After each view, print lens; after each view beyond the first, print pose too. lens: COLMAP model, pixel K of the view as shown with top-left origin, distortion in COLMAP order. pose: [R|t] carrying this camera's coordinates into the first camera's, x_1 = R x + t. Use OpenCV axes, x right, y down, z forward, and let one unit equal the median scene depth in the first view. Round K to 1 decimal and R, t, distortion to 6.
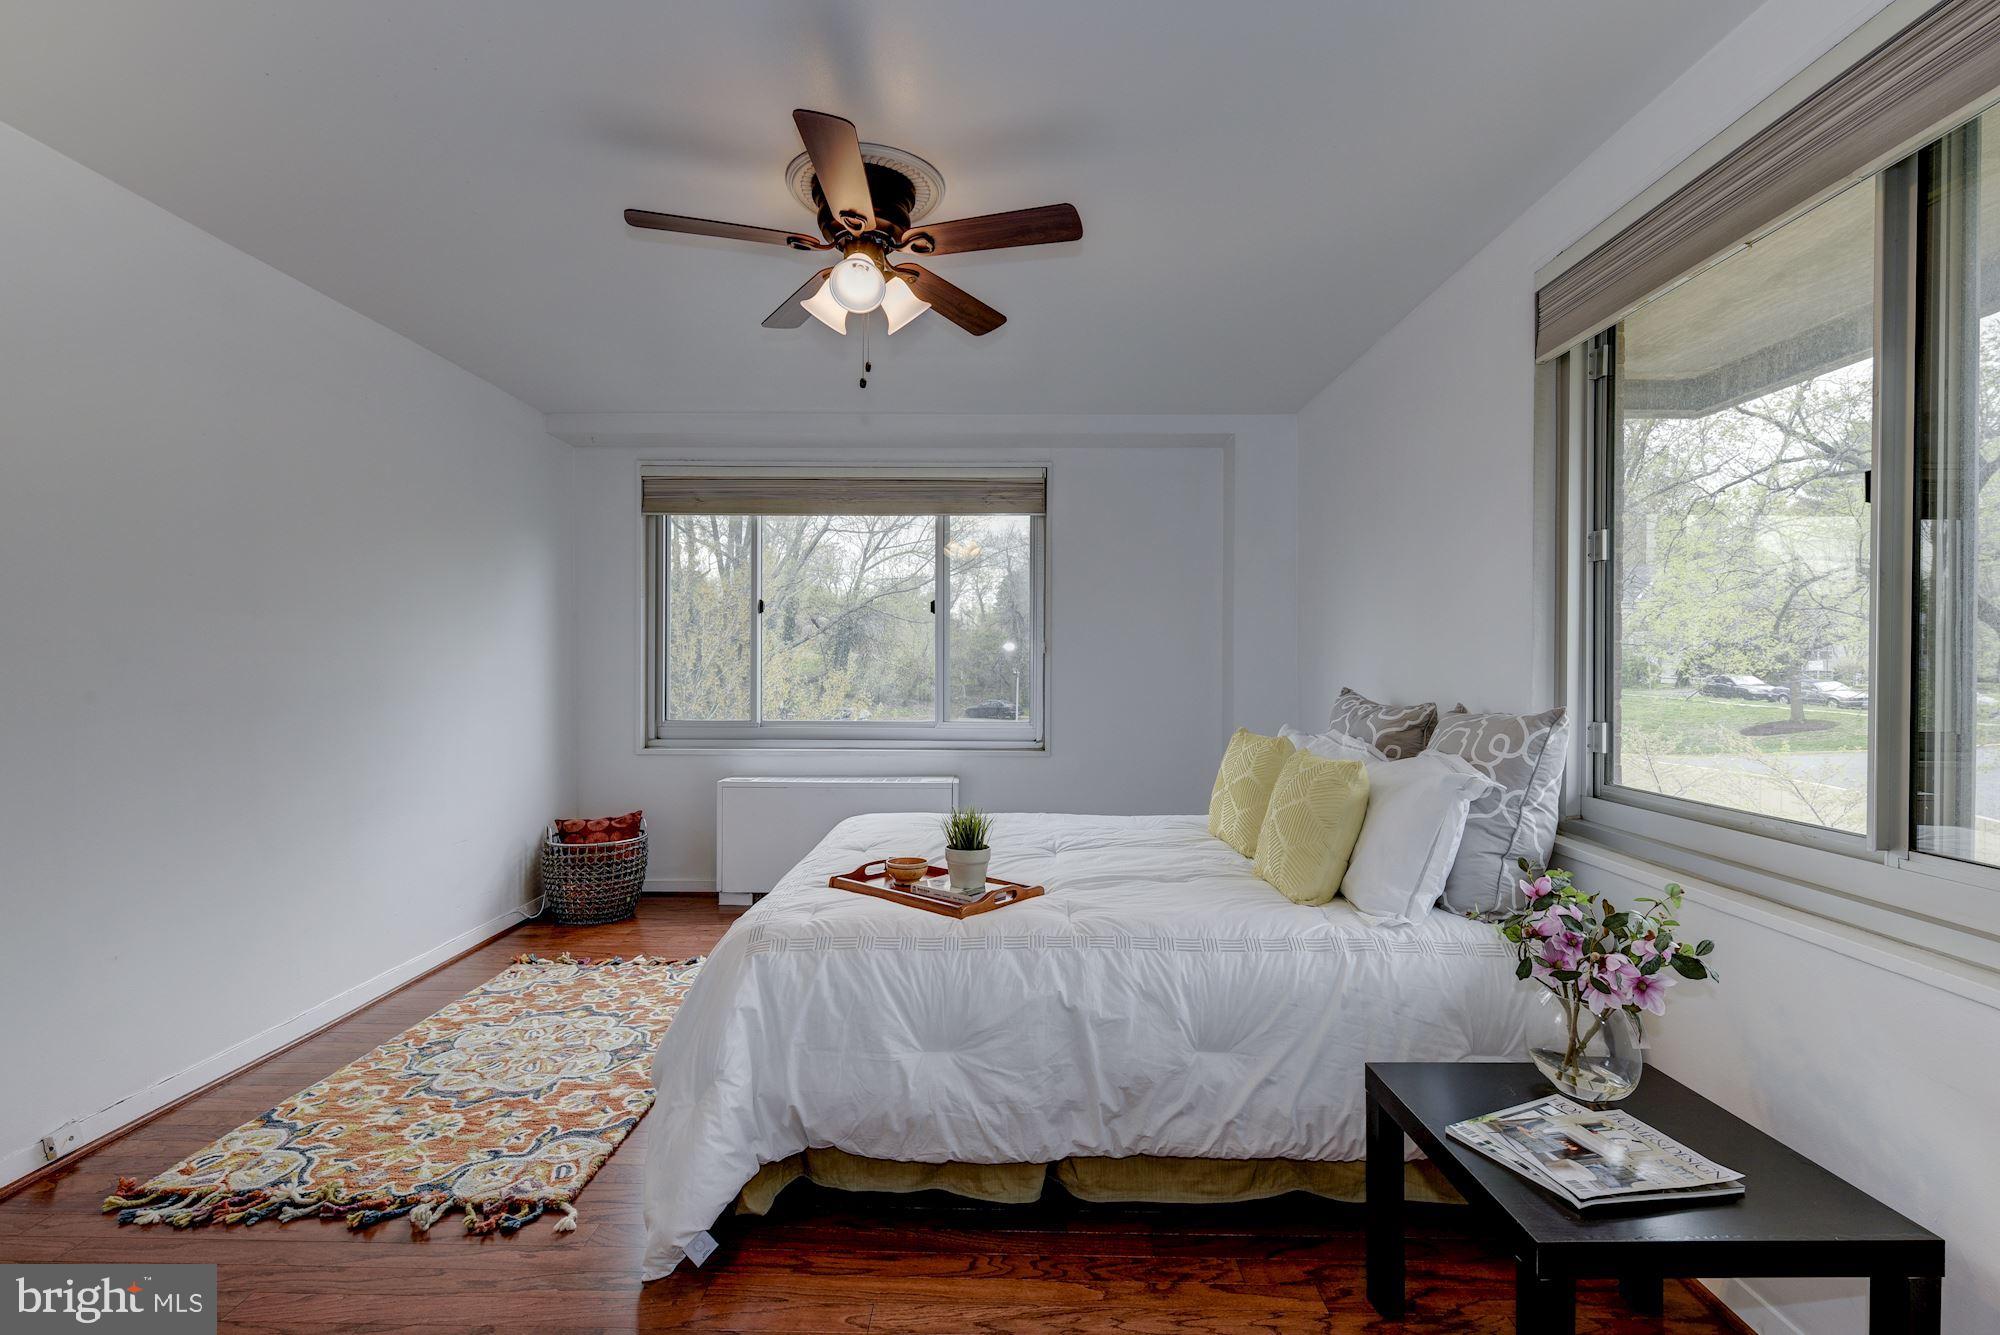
lens RADIAL K [[874.4, 0, 1000.0], [0, 874.4, 667.5], [0, 0, 1]] dist [-0.001701, -0.000392]
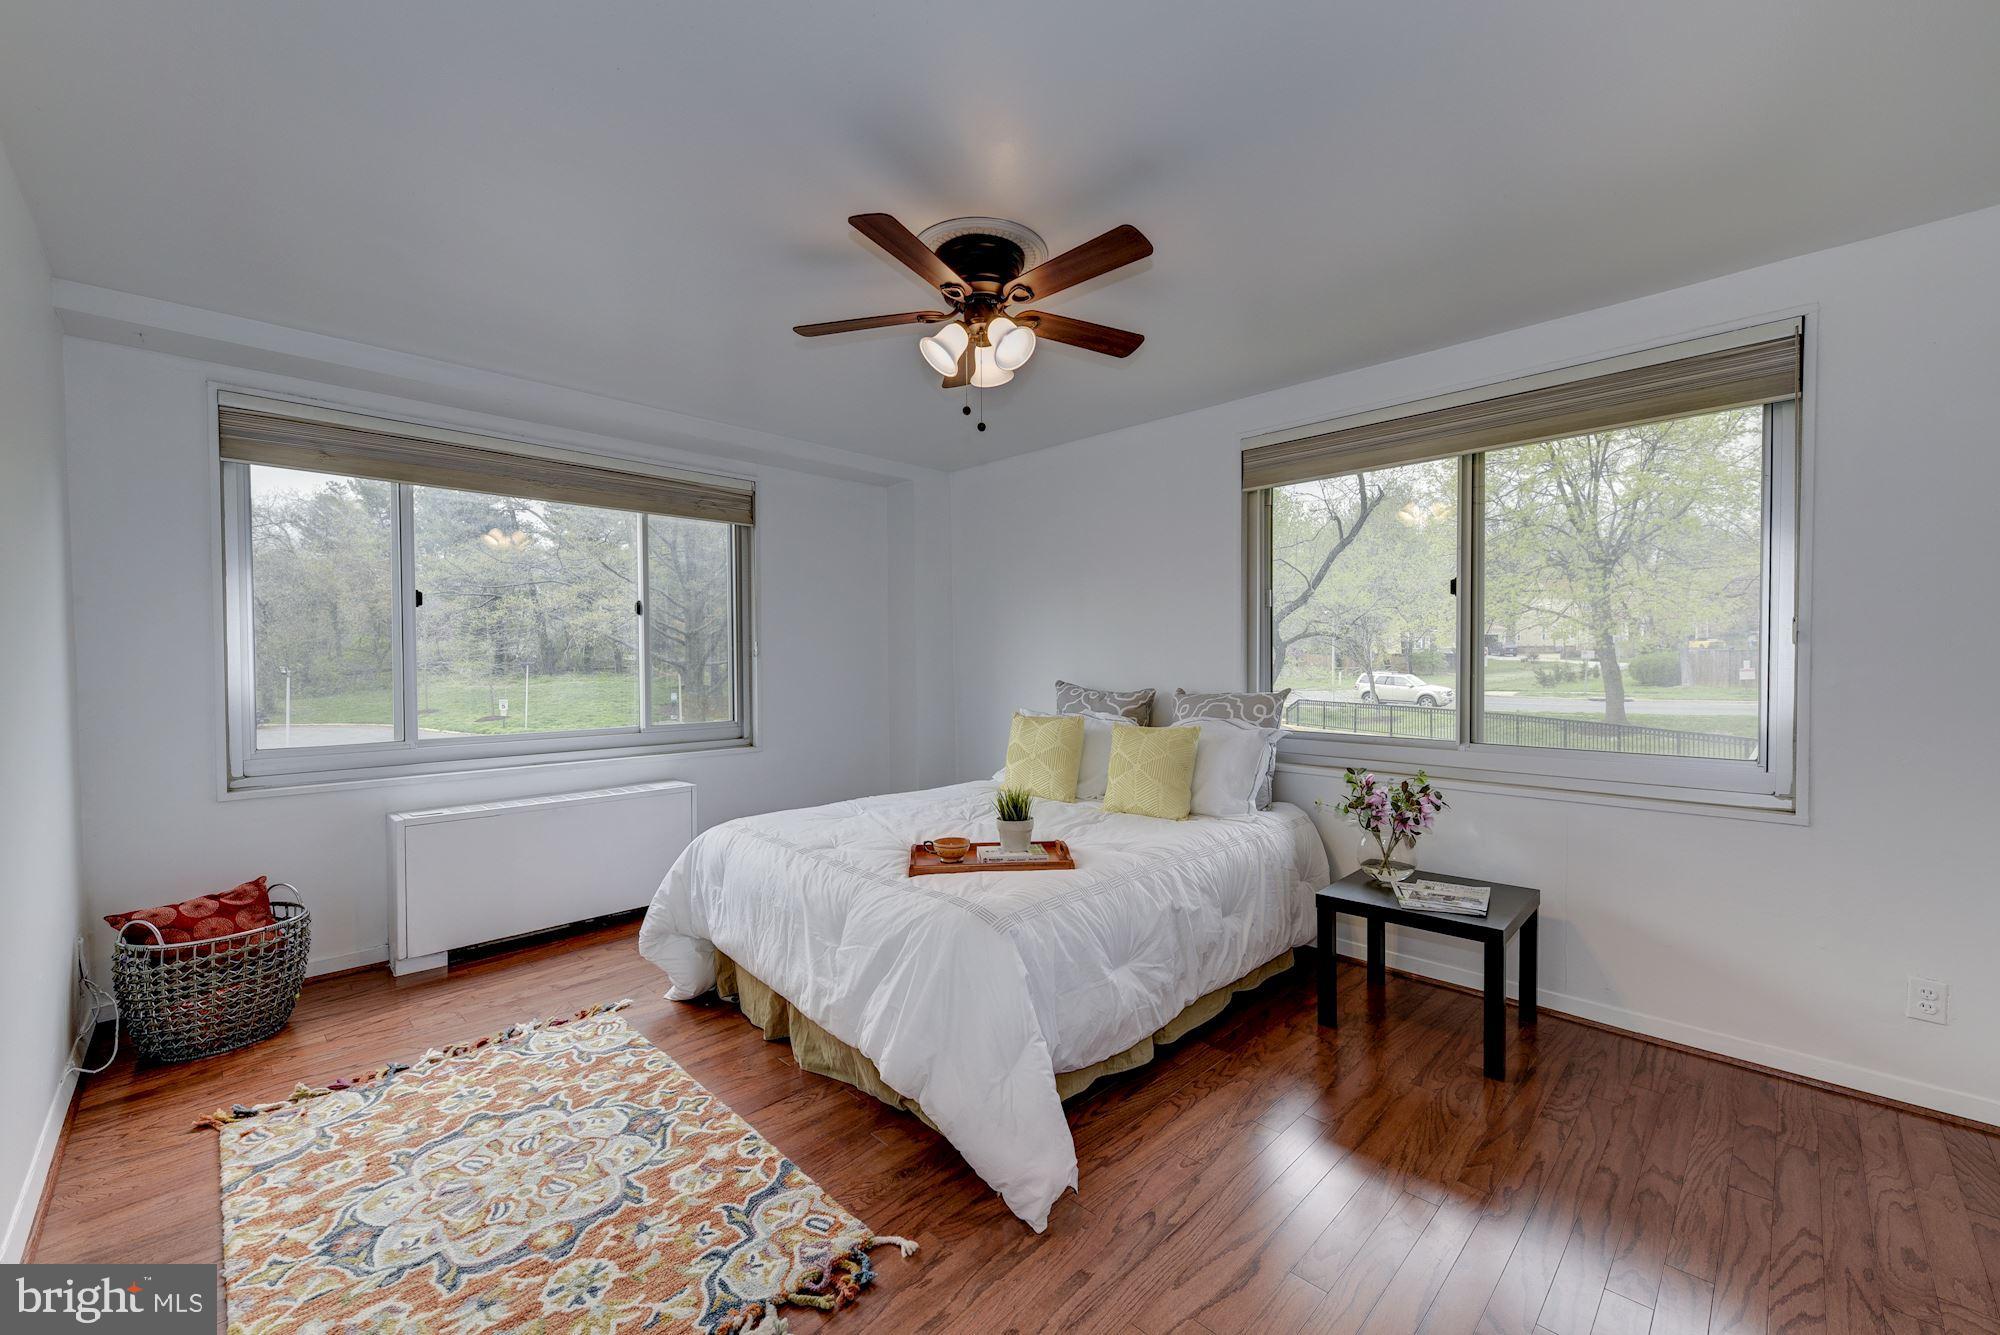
lens RADIAL K [[767.7, 0, 1000.0], [0, 767.7, 667.5], [0, 0, 1]] dist [0.000563, 0.000084]
pose [[0.715482, -0.013720, 0.698496, -0.715146], [0.009530, 0.999906, 0.009878, -0.014695], [-0.698566, -0.000411, 0.715546, 0.219659]]
